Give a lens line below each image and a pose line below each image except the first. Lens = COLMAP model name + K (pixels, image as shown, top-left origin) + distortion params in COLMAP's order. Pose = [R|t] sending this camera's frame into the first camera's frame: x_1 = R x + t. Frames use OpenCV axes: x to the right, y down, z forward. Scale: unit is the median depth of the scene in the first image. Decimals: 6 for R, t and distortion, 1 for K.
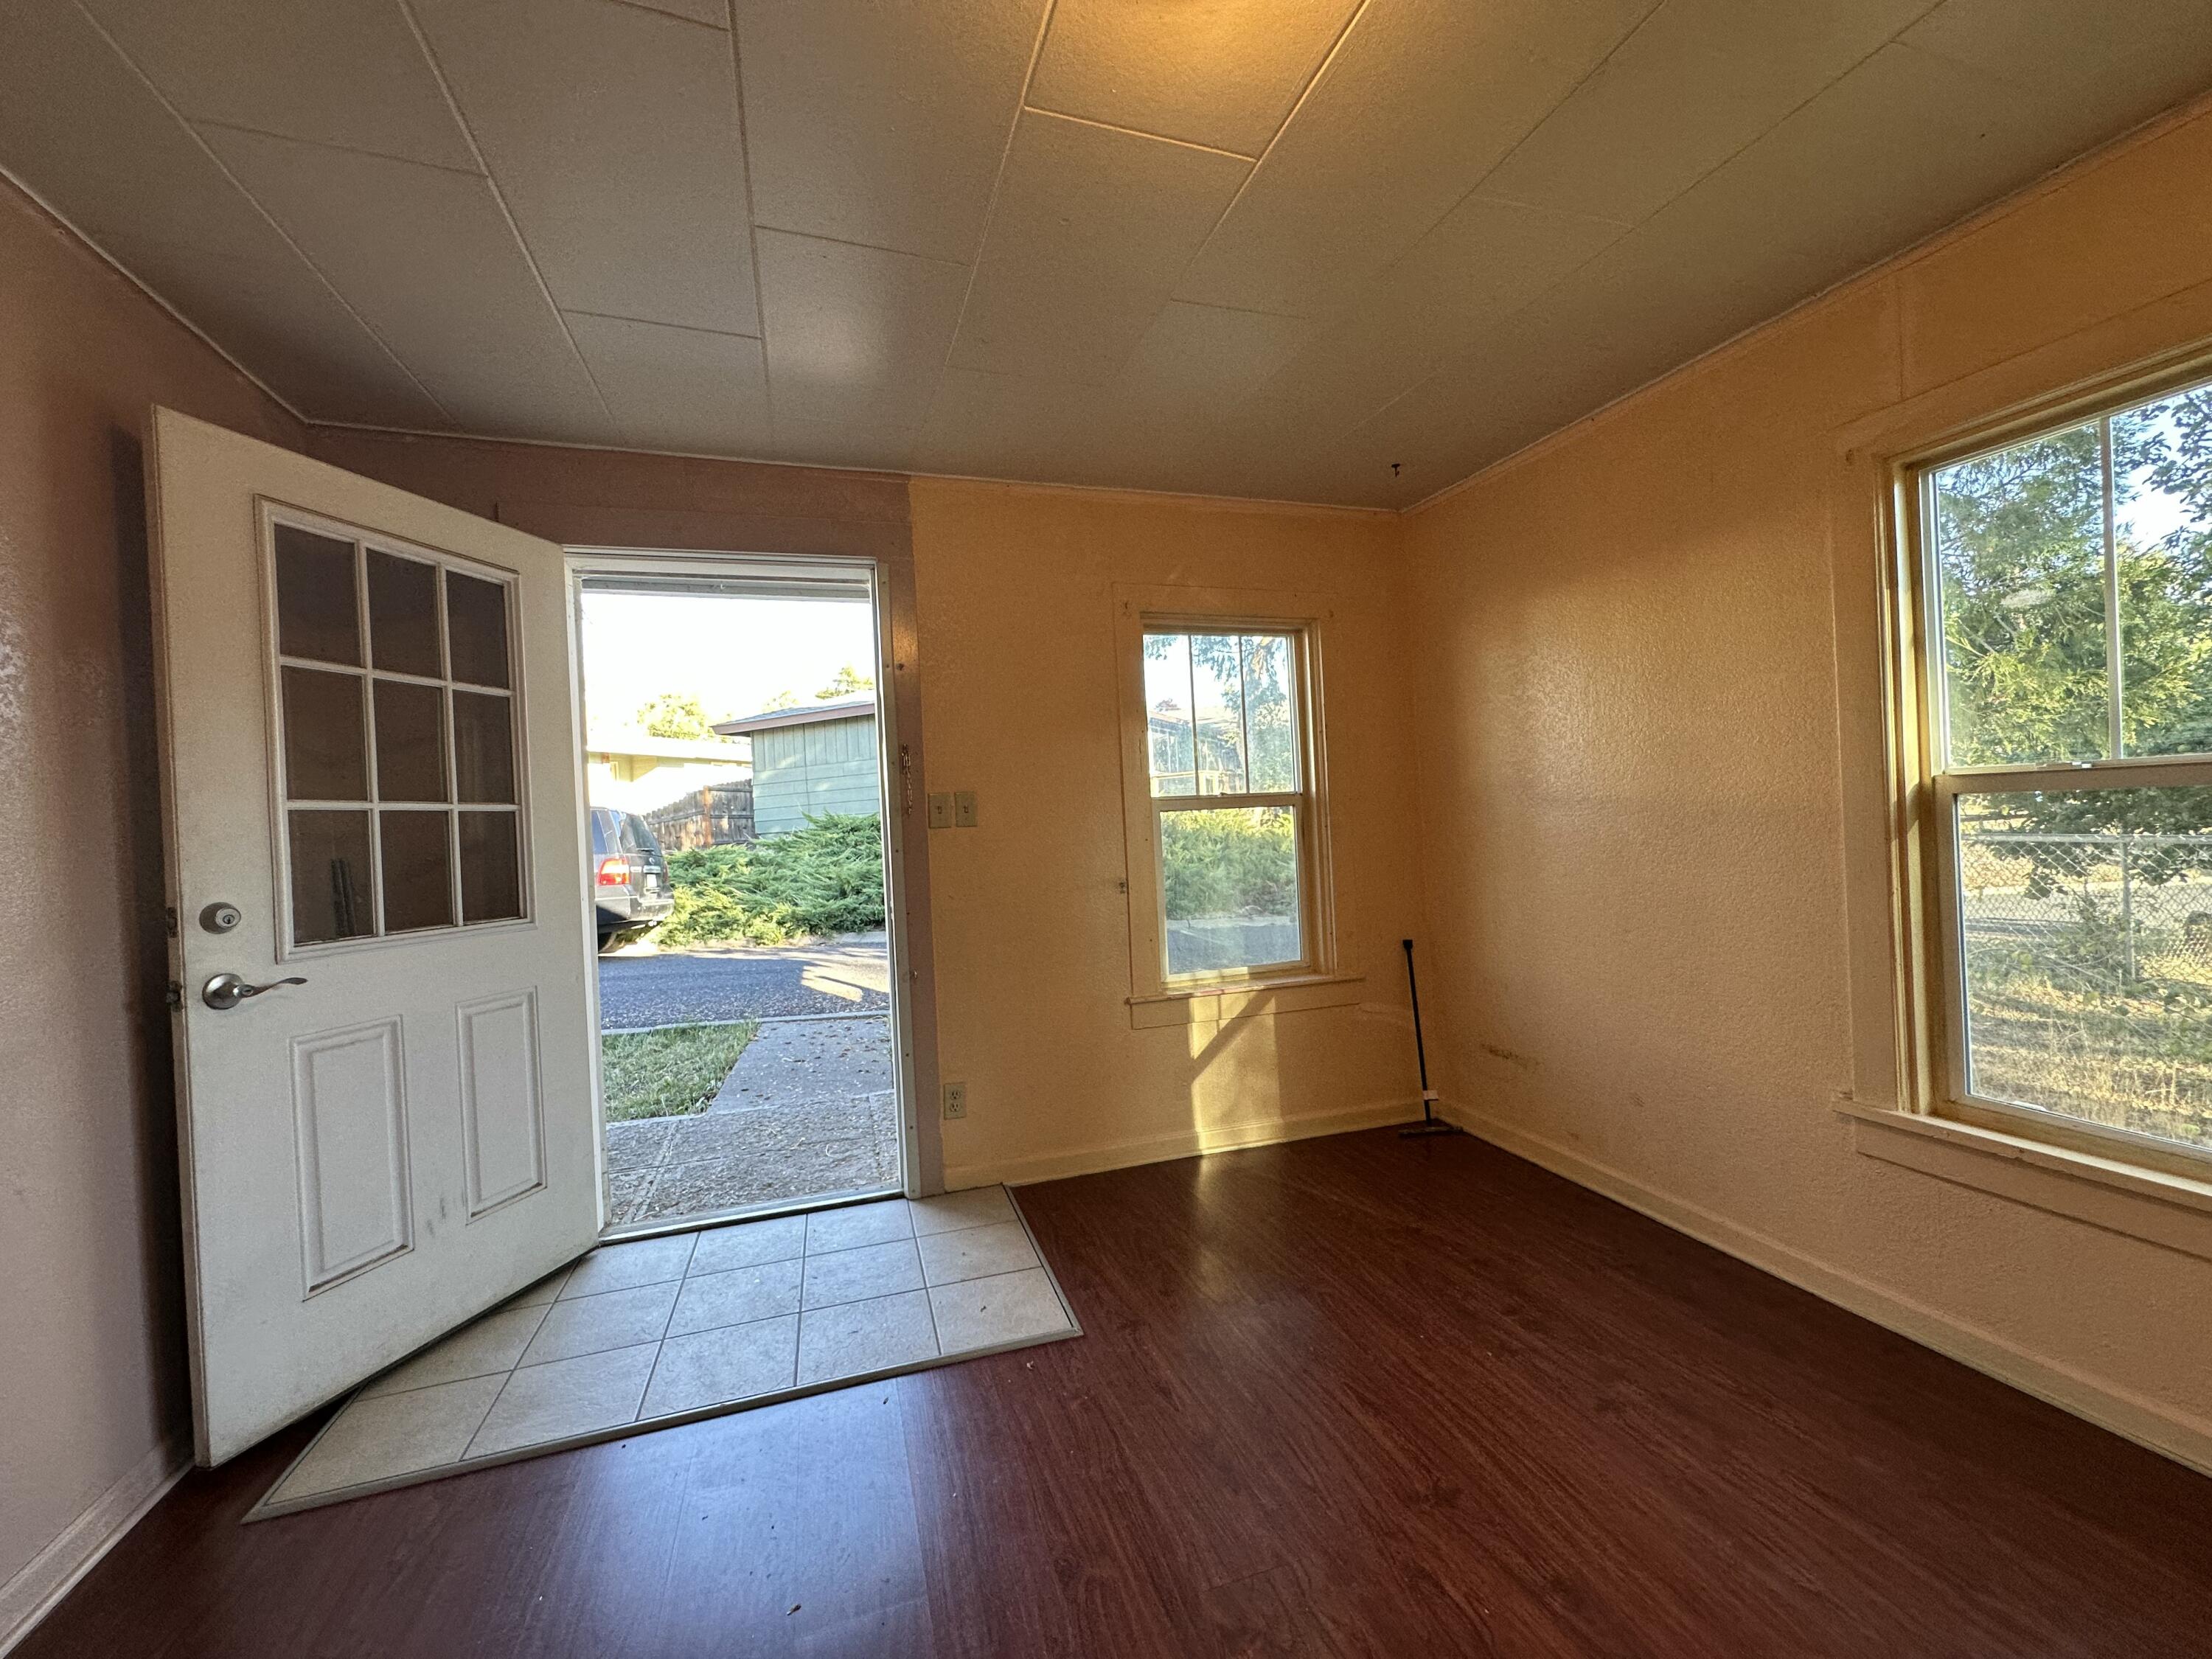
lens RADIAL K [[881.7, 0, 1106.0], [0, 881.7, 829.5], [0, 0, 1]] dist [-0.001937, 0.000653]
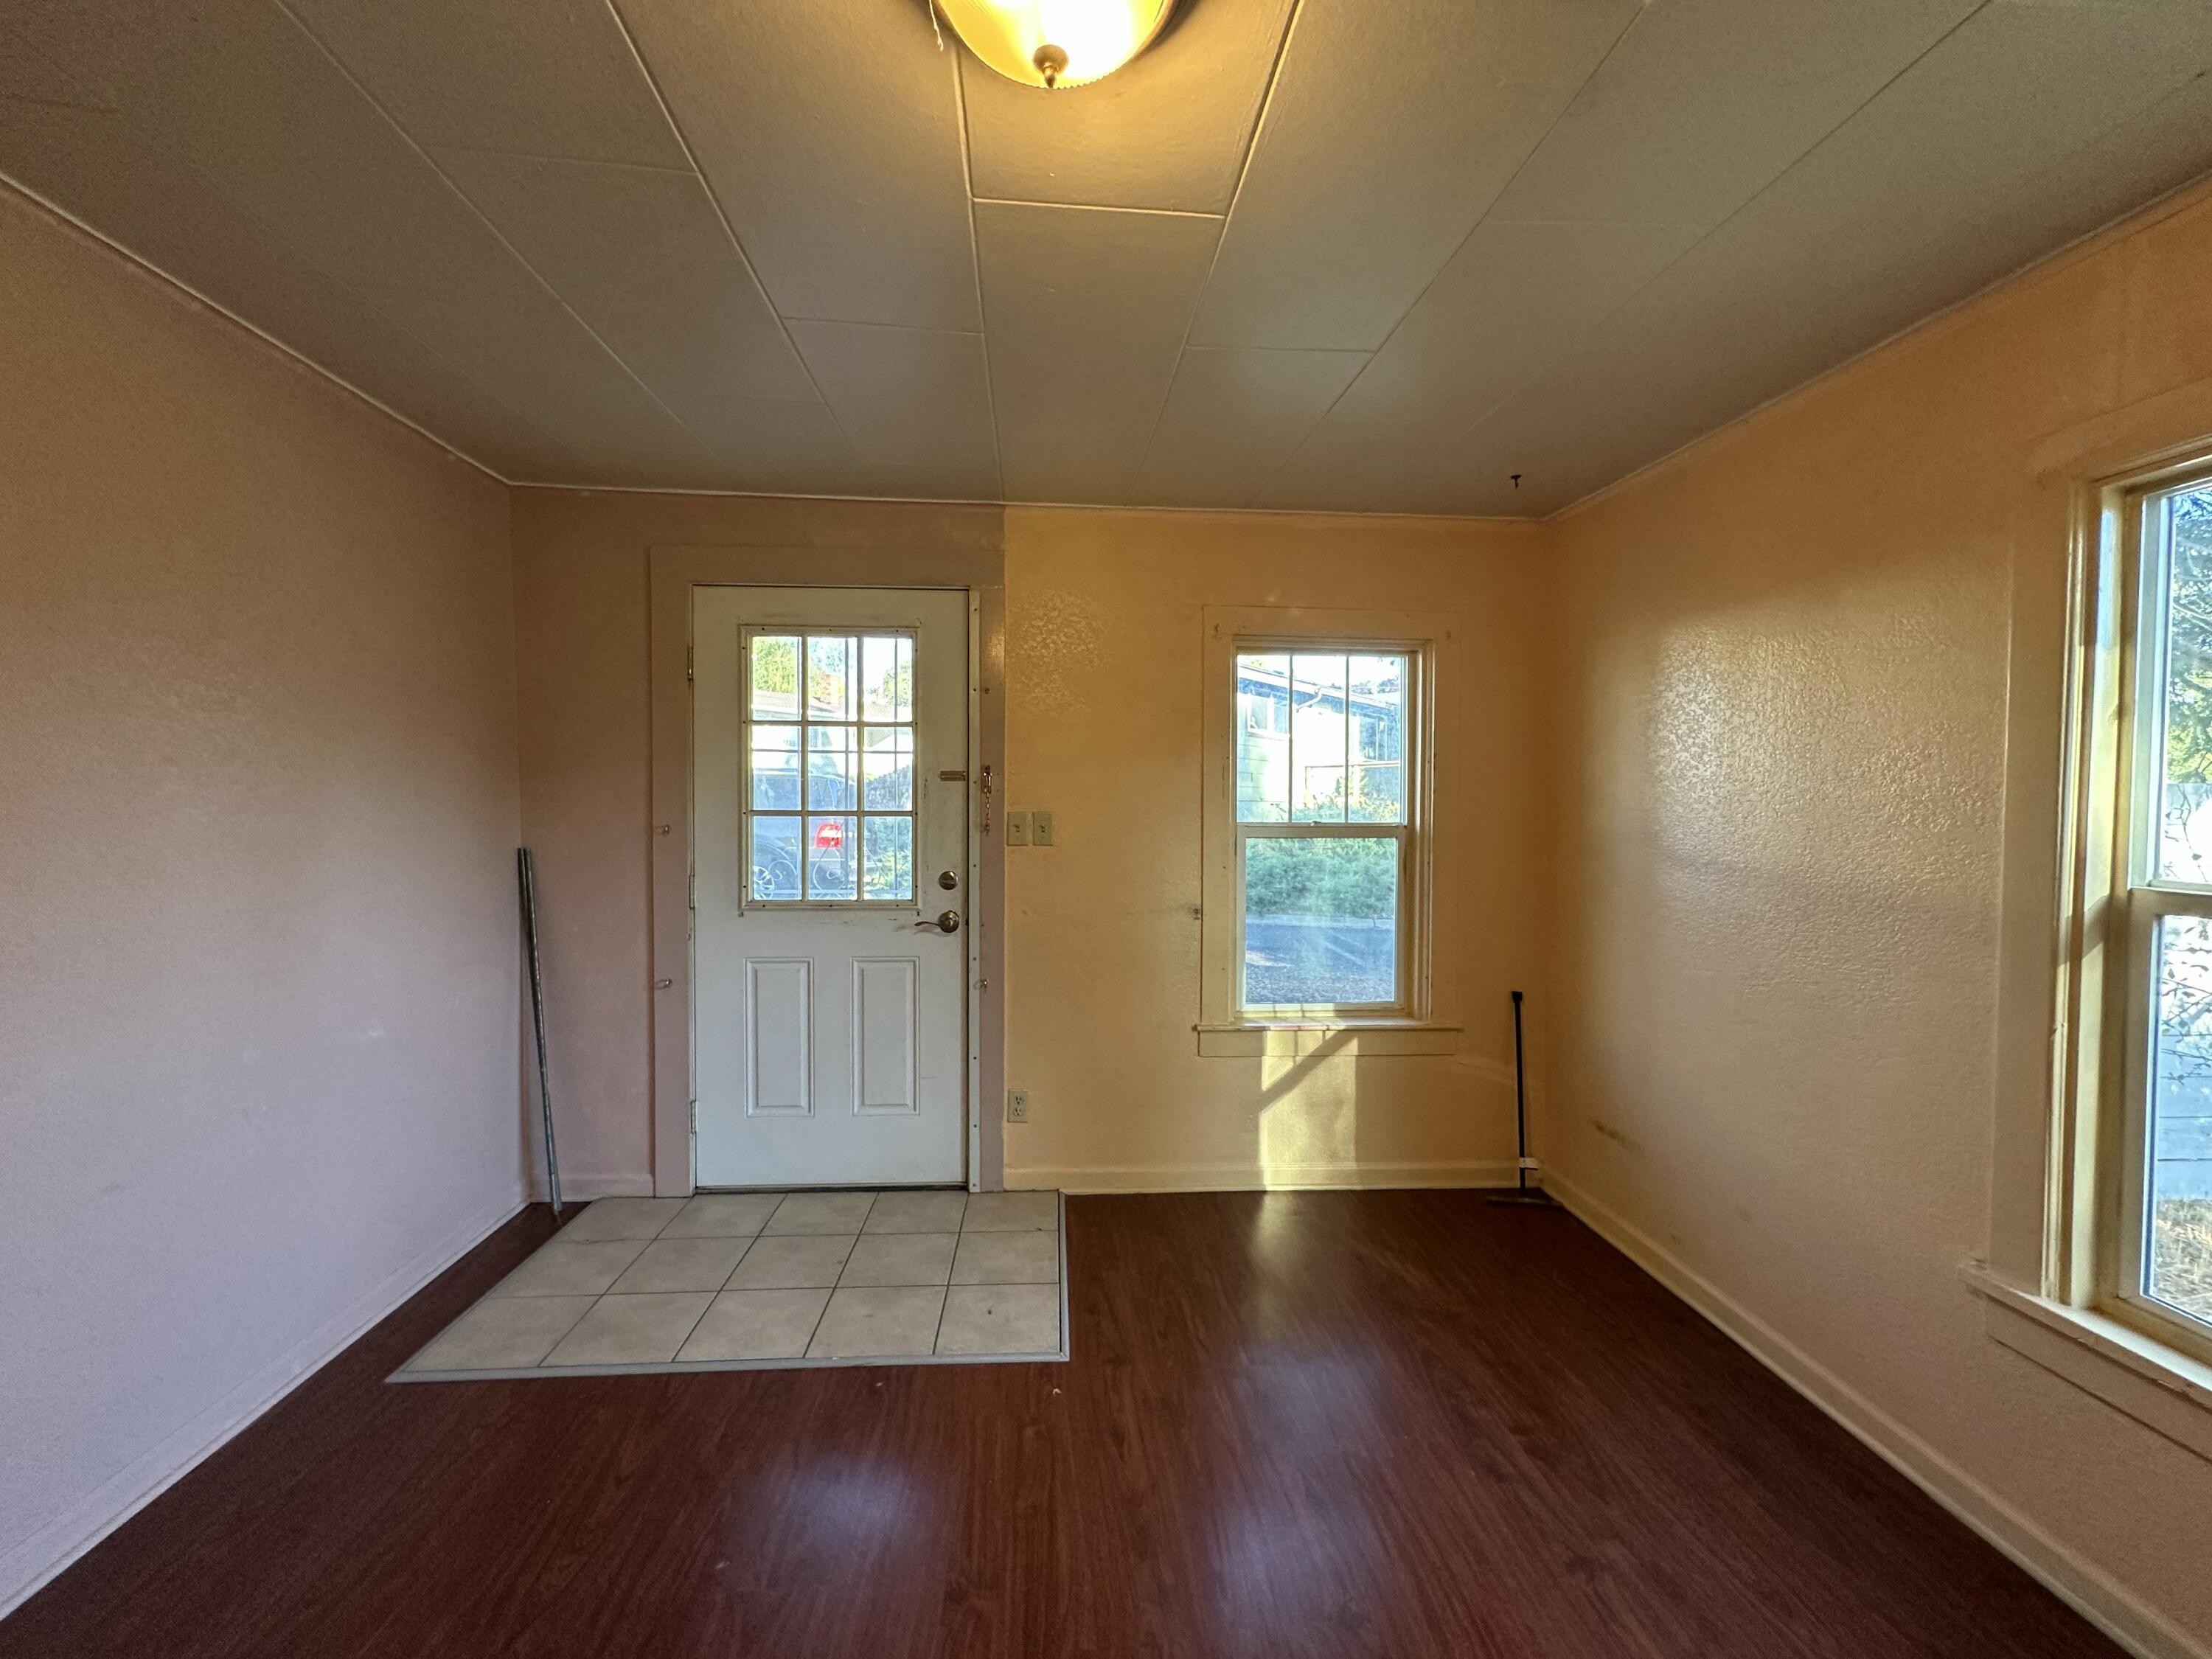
lens RADIAL K [[881.7, 0, 1106.0], [0, 881.7, 829.5], [0, 0, 1]] dist [-0.001937, 0.000653]
pose [[0.969680, 0.058750, -0.237210, 0.149763], [-0.051917, 0.998039, 0.034956, -0.058764], [0.238799, -0.021581, 0.970829, 0.013037]]
